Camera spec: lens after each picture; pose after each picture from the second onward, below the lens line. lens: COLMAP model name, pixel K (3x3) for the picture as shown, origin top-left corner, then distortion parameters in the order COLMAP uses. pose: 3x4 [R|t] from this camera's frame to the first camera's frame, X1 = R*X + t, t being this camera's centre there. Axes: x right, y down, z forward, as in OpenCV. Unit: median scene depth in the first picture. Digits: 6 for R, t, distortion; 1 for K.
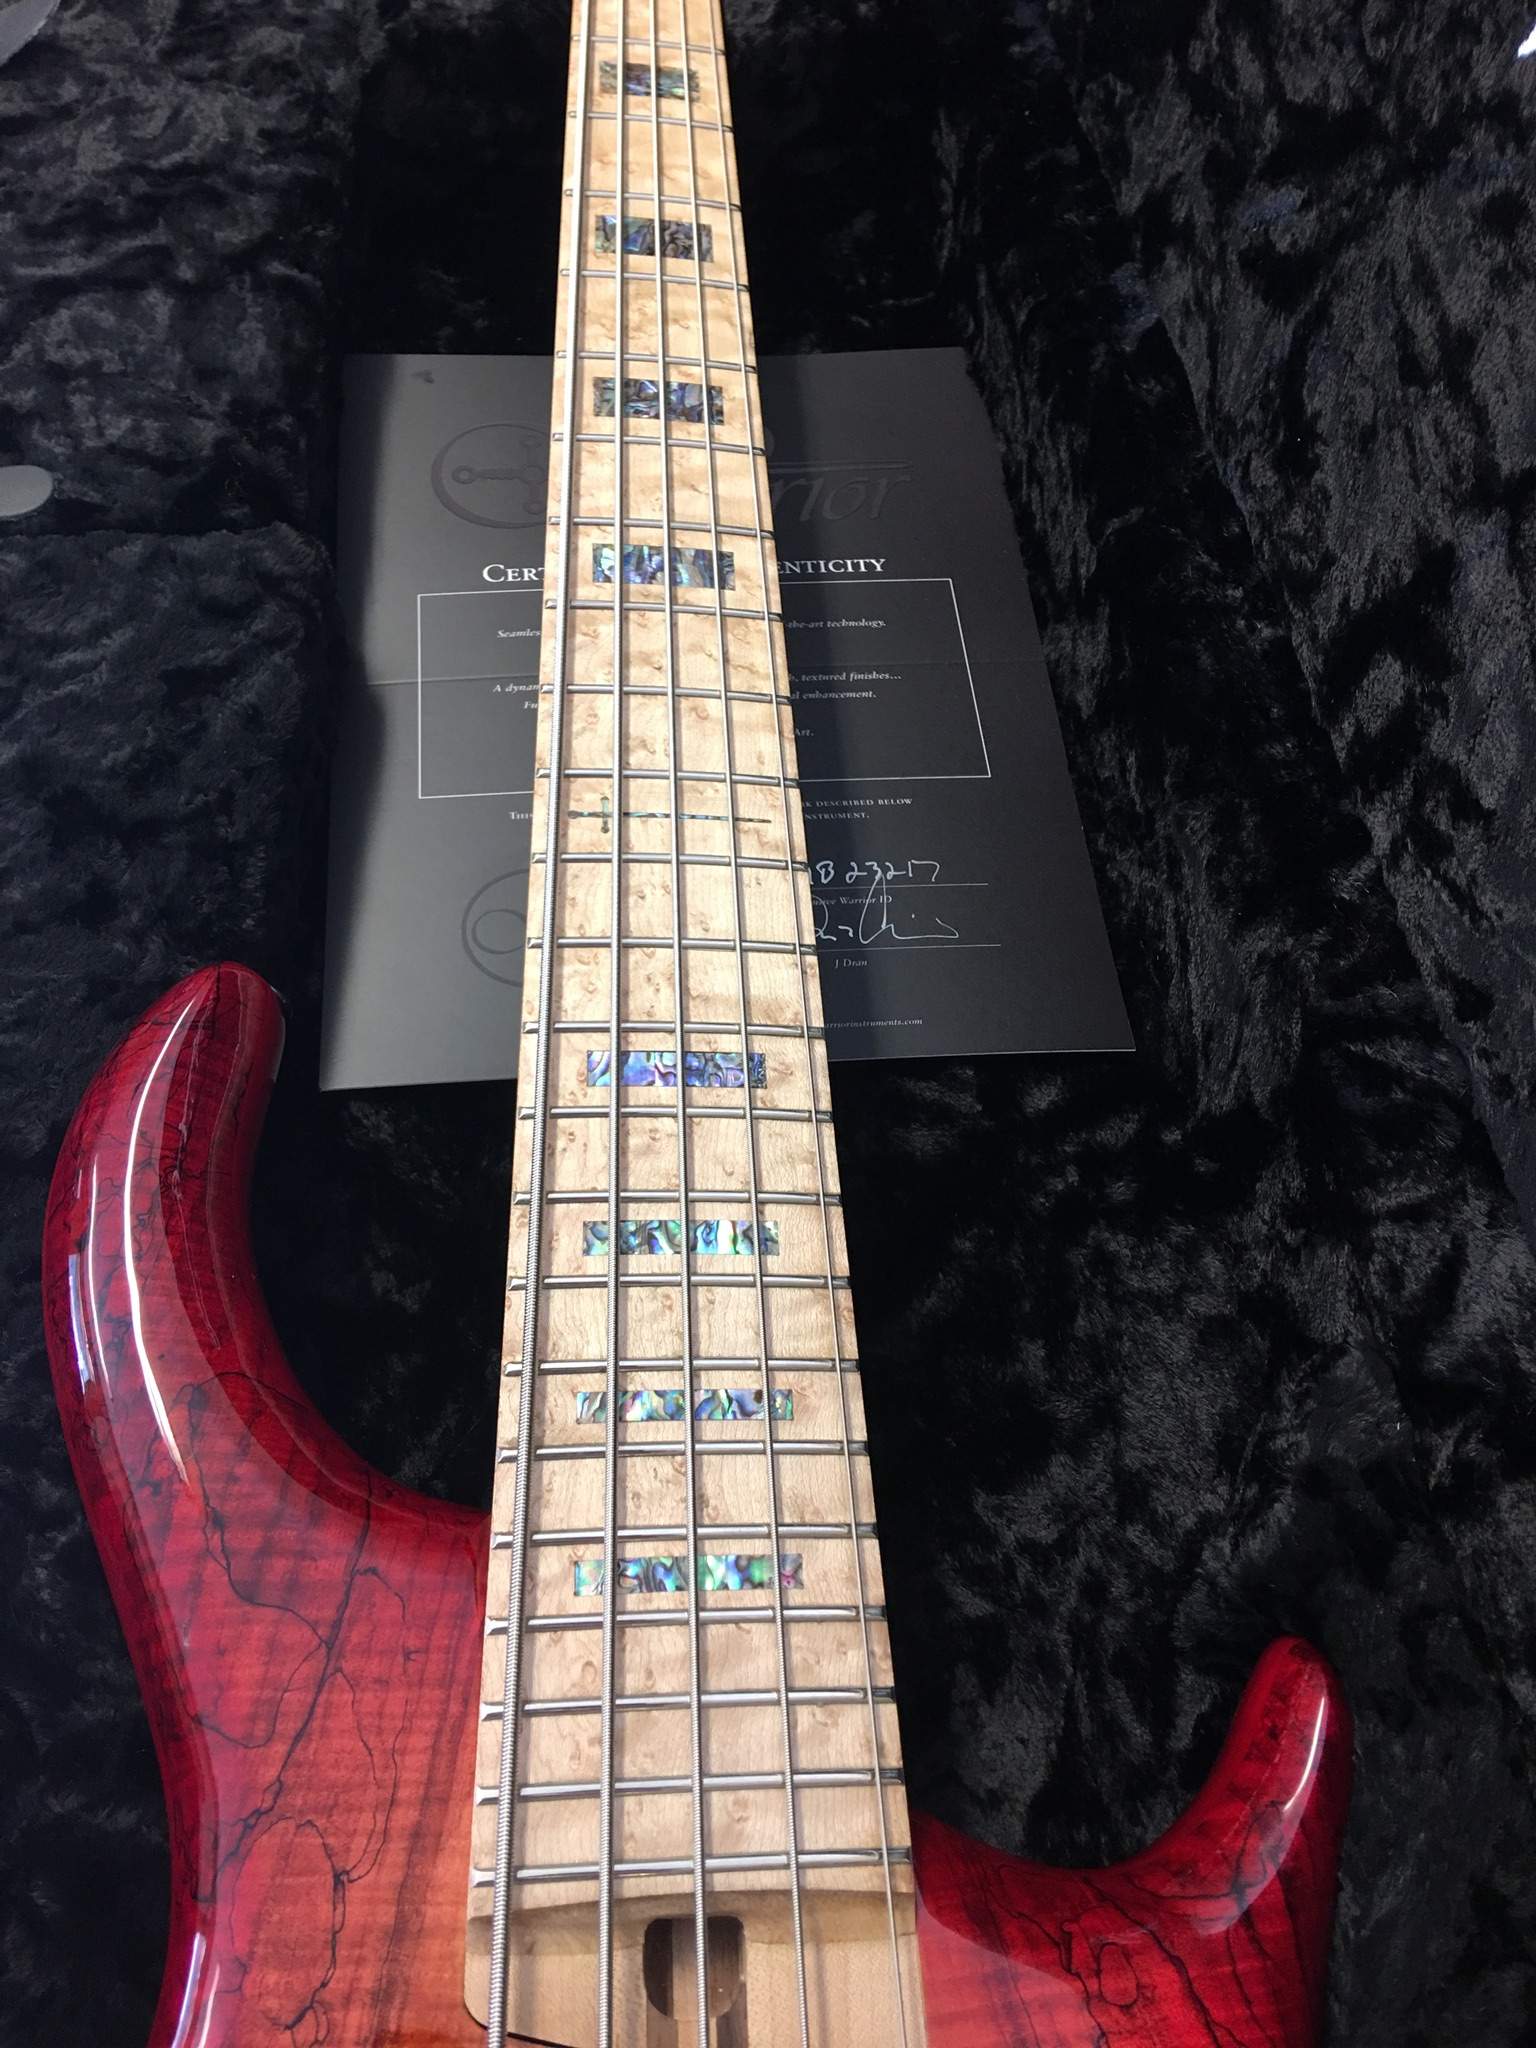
lens RADIAL K [[1754.1, 0, 793.3], [0, 1754.1, 1023.5], [0, 0, 1]] dist [0.122783, -0.208304]
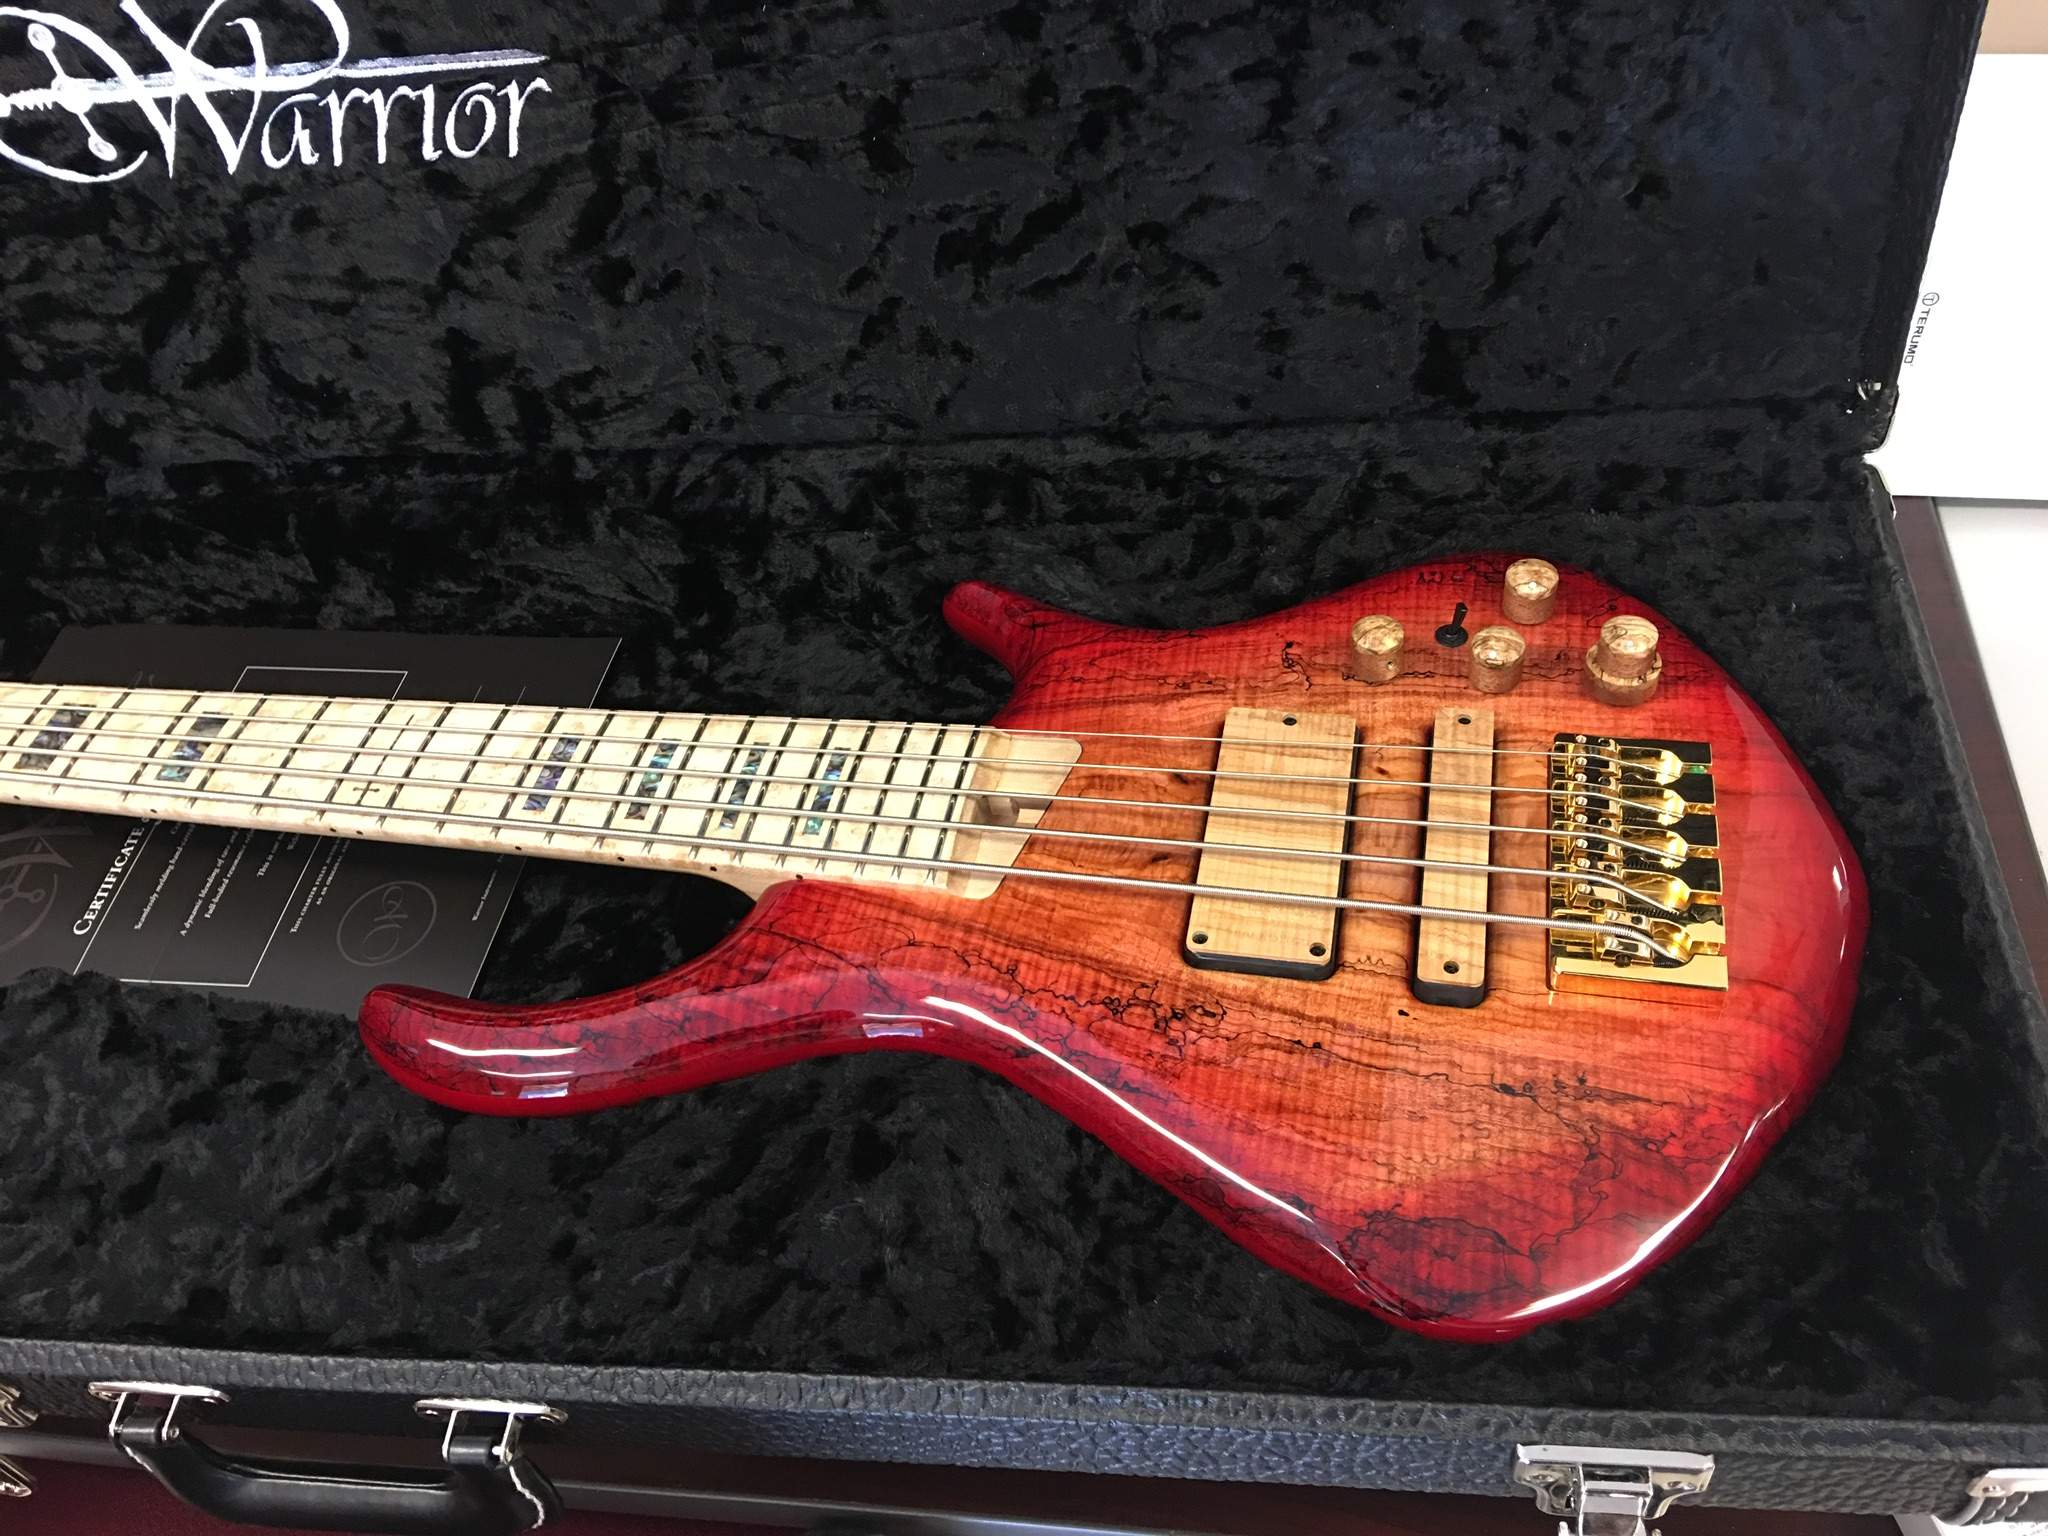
lens RADIAL K [[1754.1, 0, 1020.9], [0, 1754.1, 740.9], [0, 0, 1]] dist [0.122783, -0.208304]
pose [[0.247855, -0.805535, 0.538220, -0.683608], [0.897264, 0.400383, 0.186042, 0.081936], [-0.365357, 0.436814, 0.822014, -0.474144]]
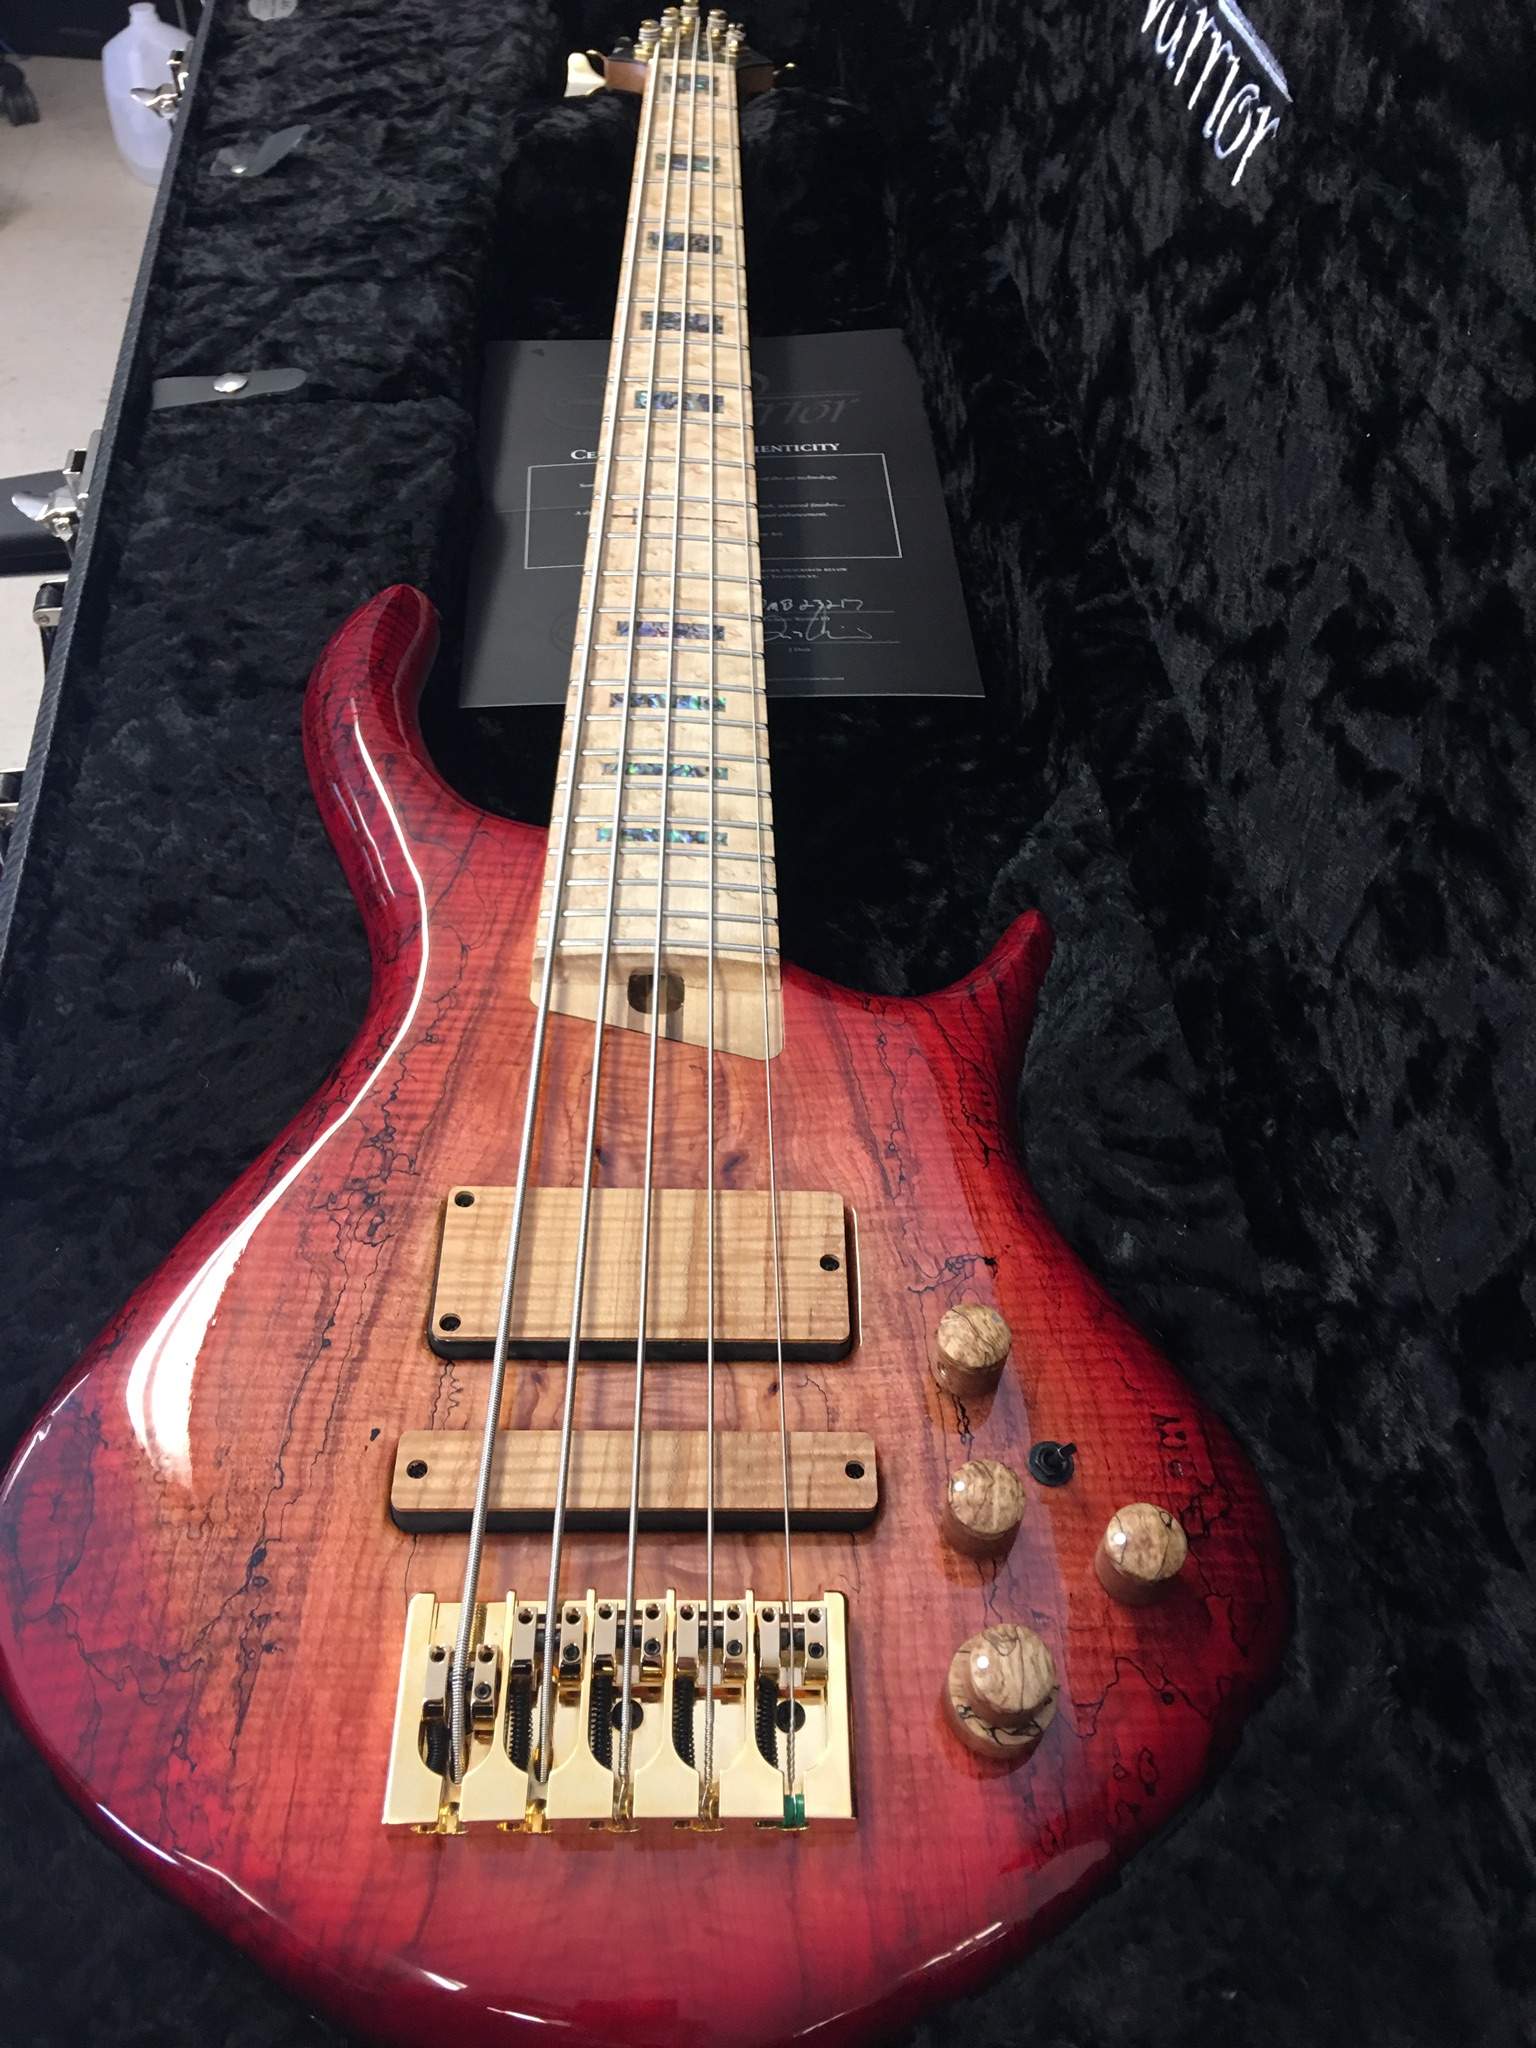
lens RADIAL K [[1754.5, 0, 768.0], [0, 1754.5, 1024.0], [0, 0, 1]] dist [0.127367, -0.217282]
pose [[0.996670, -0.008579, -0.081089, 0.125903], [-0.003803, 0.988478, -0.151316, 0.514226], [0.081452, 0.151120, 0.985154, -0.463236]]
